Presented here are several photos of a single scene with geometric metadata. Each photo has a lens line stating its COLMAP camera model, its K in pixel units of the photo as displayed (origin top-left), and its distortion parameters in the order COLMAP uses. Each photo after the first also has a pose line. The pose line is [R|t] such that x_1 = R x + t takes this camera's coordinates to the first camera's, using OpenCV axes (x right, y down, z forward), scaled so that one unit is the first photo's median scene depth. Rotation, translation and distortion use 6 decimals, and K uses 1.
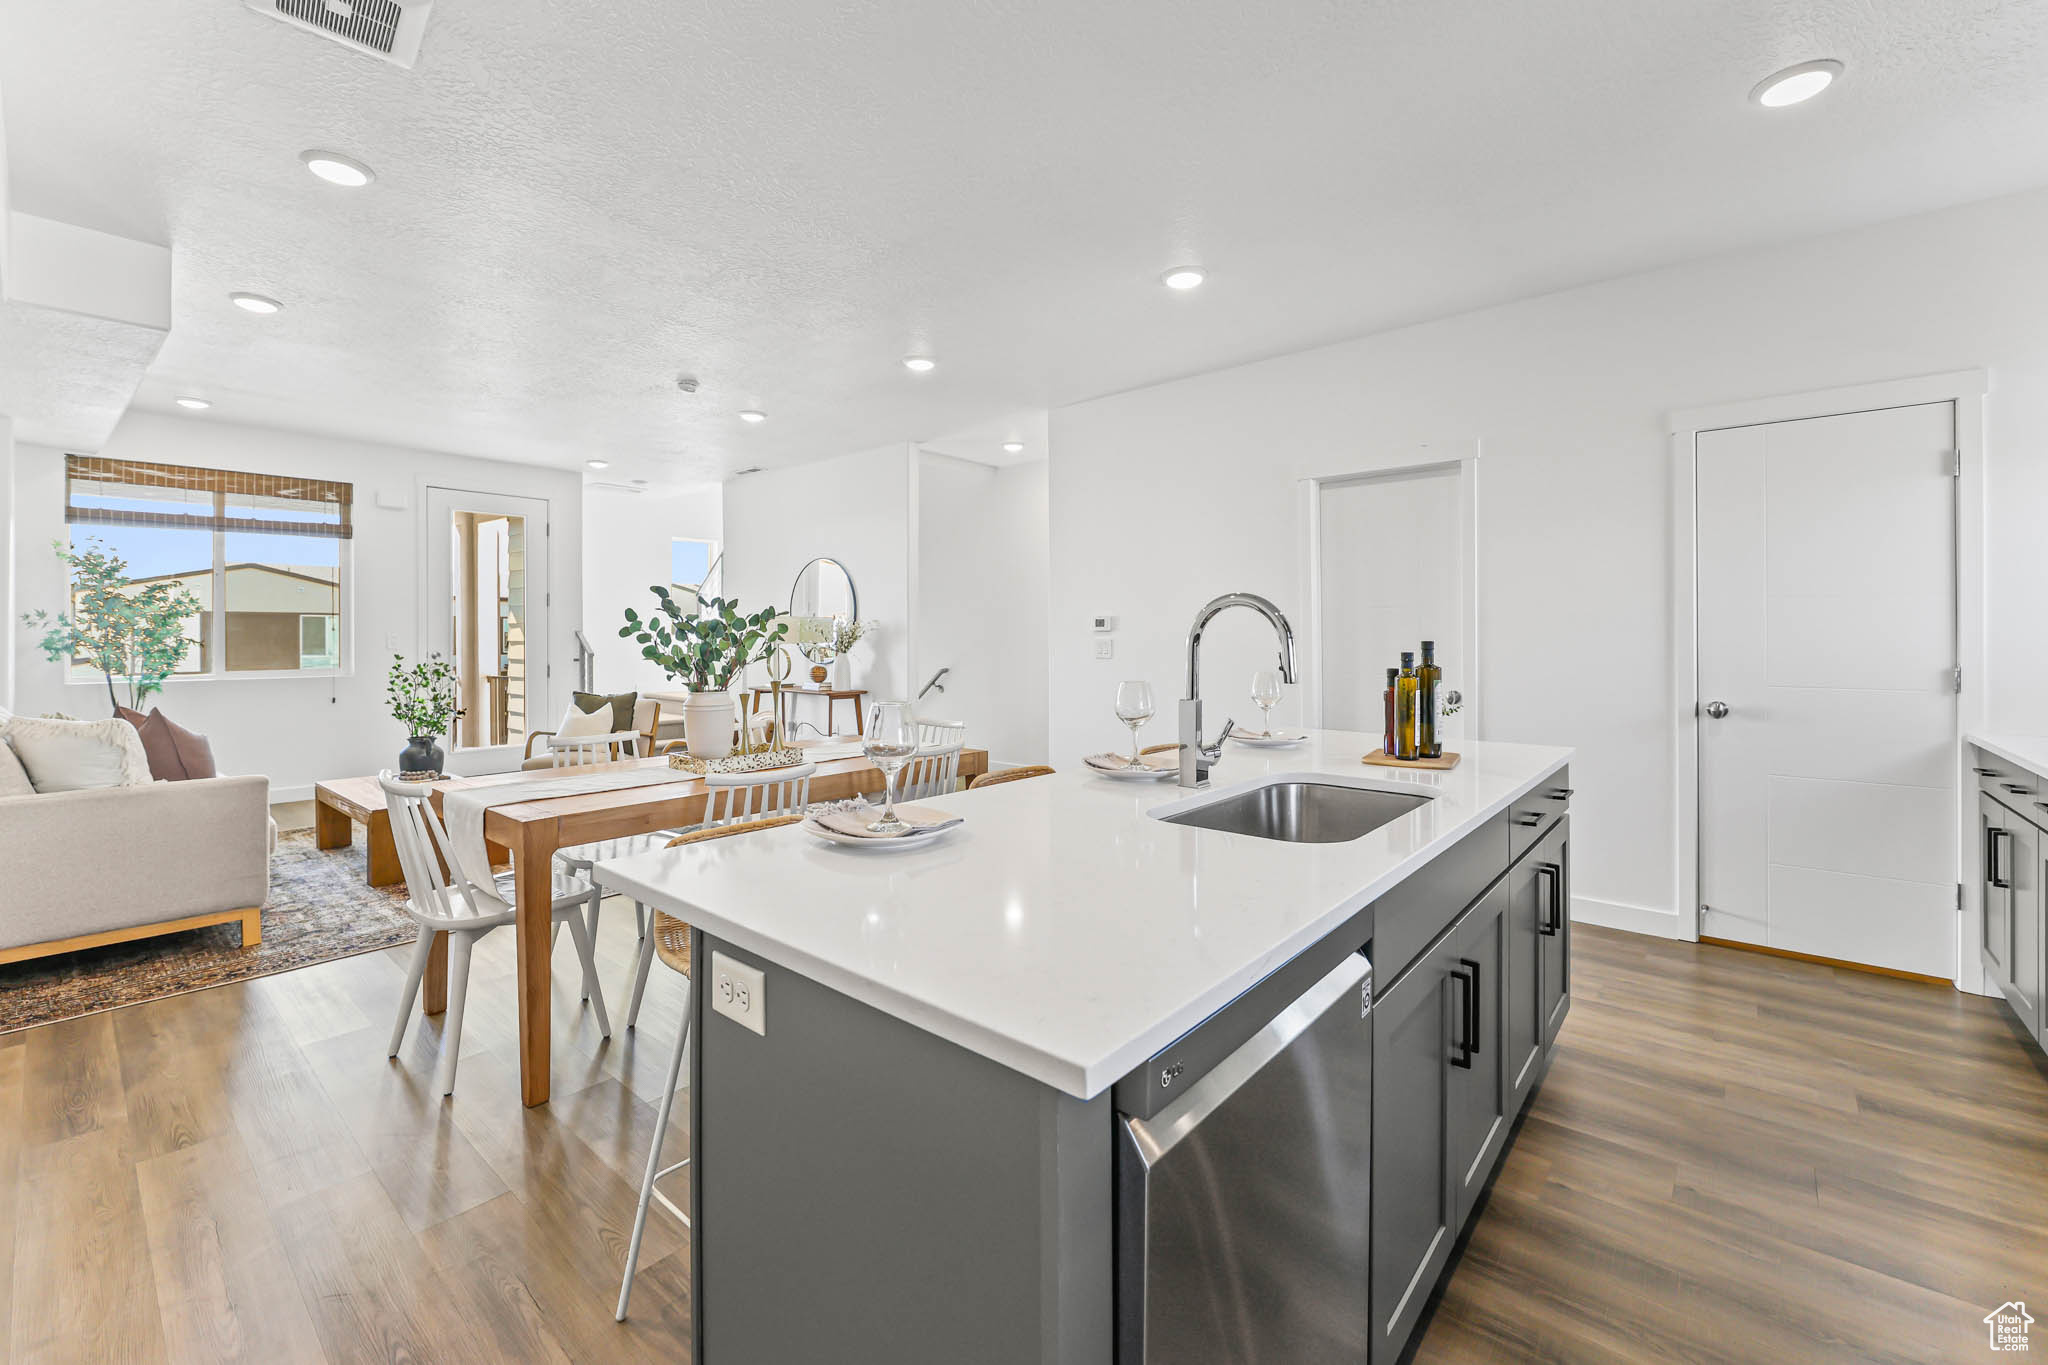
lens RADIAL K [[843.9, 0, 1029.0], [0, 843.9, 635.8], [0, 0, 1]] dist [0.002019, -0.000306]
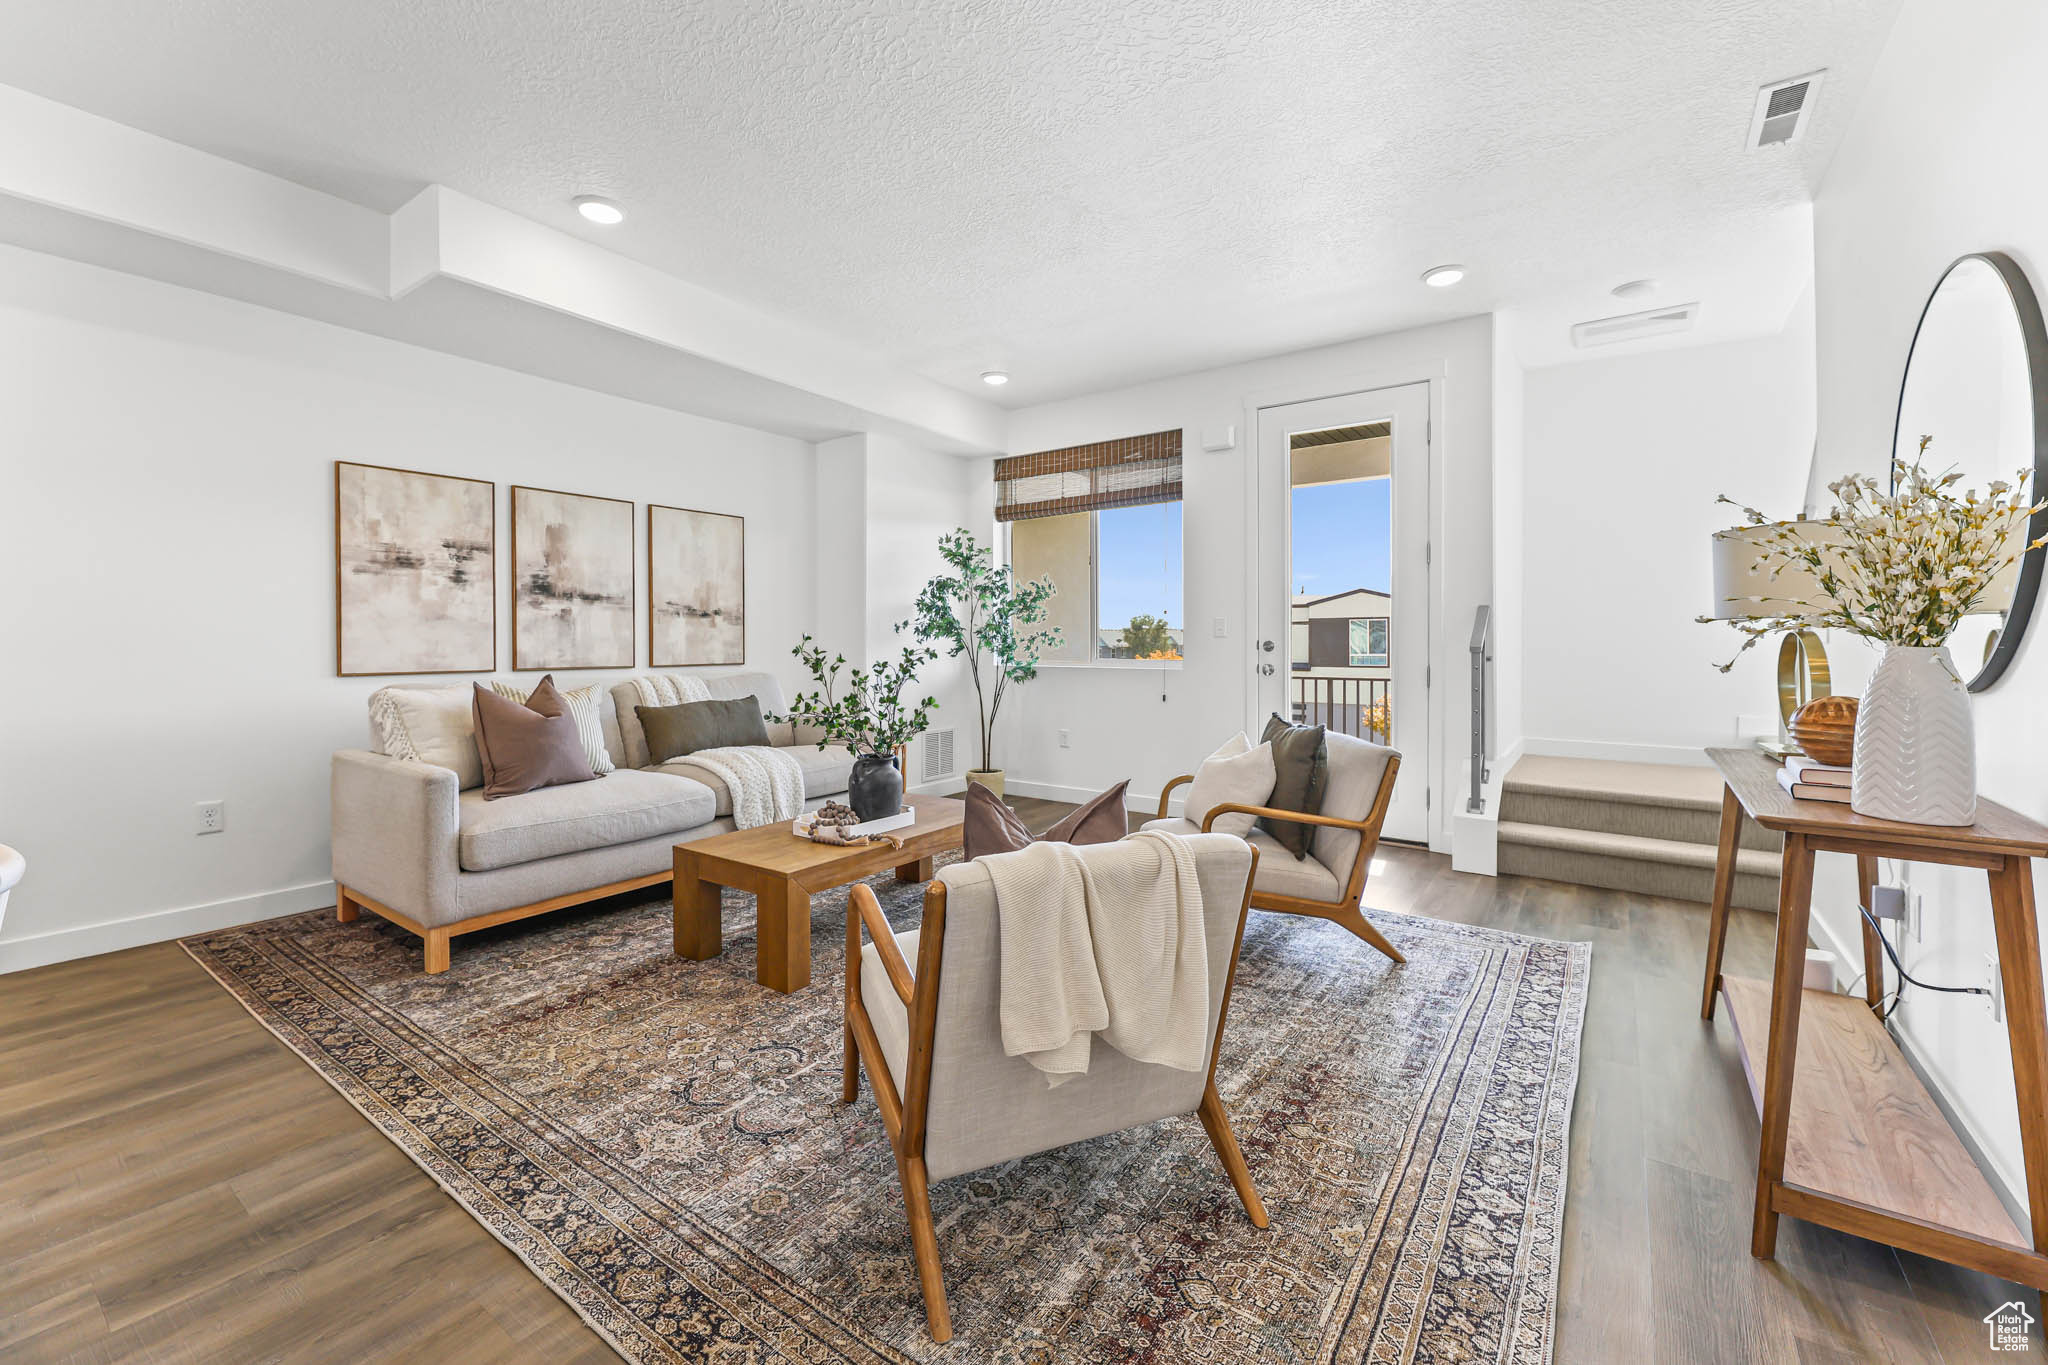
lens RADIAL K [[834.1, 0, 1015.3], [0, 834.1, 650.1], [0, 0, 1]] dist [-0.000239, -0.003172]
pose [[0.083842, 0.011509, -0.996413, -0.031536], [0.000906, 0.999932, 0.011626, 0.023970], [0.996479, -0.001877, 0.083825, 0.925036]]
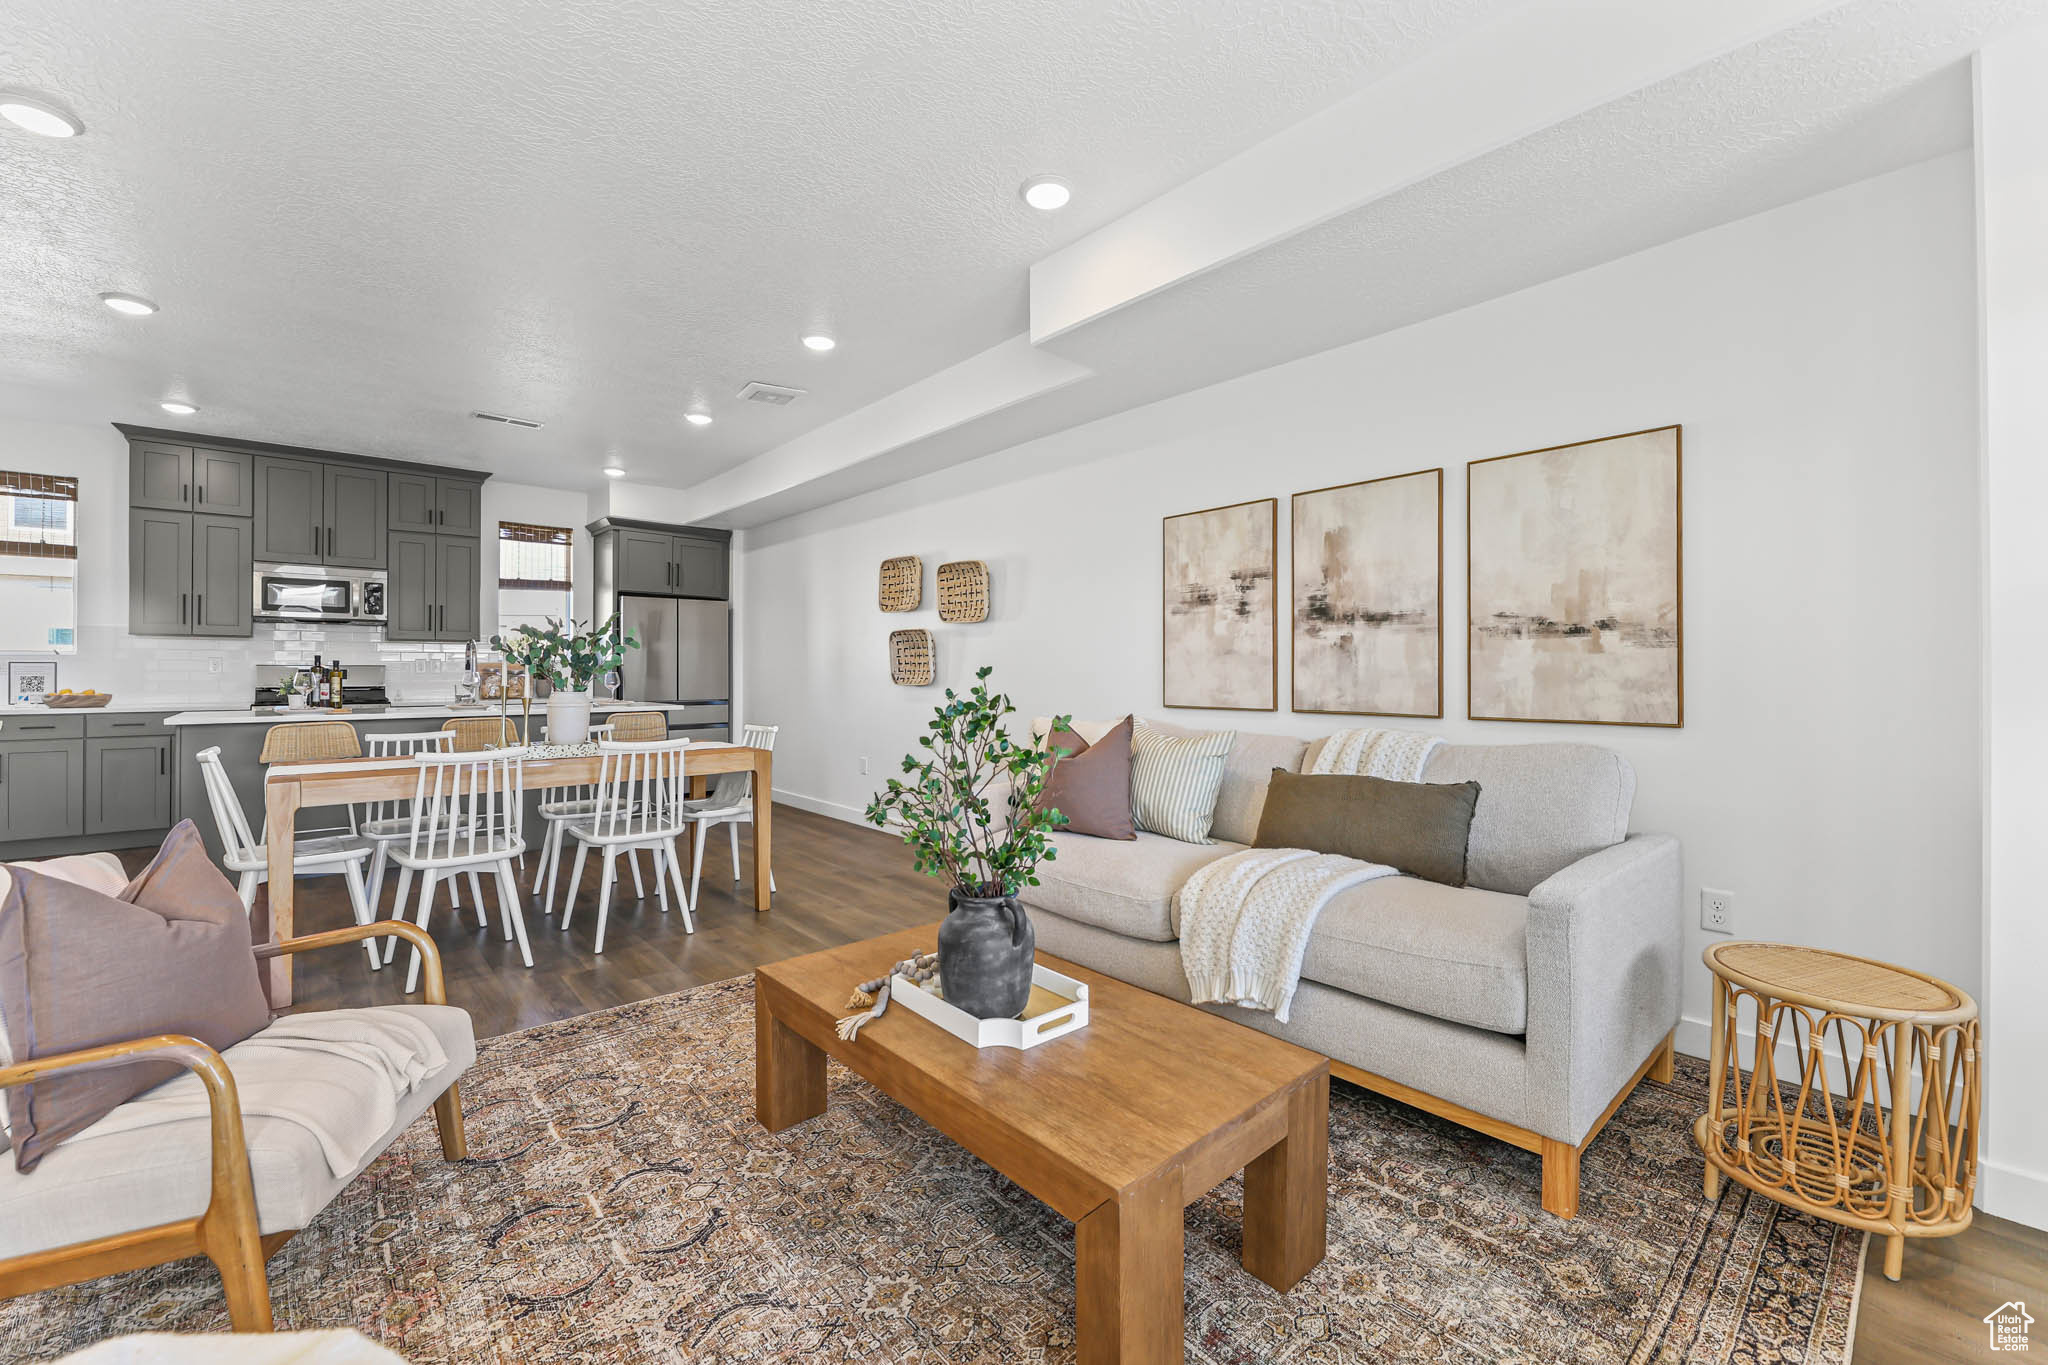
lens RADIAL K [[836.5, 0, 1028.1], [0, 836.5, 665.8], [0, 0, 1]] dist [-0.000624, -0.002875]
pose [[-0.988886, 0.000646, 0.148673, -0.693068], [-0.000403, 0.999975, -0.007026, 0.020394], [-0.148674, -0.007008, -0.988861, 1.196810]]
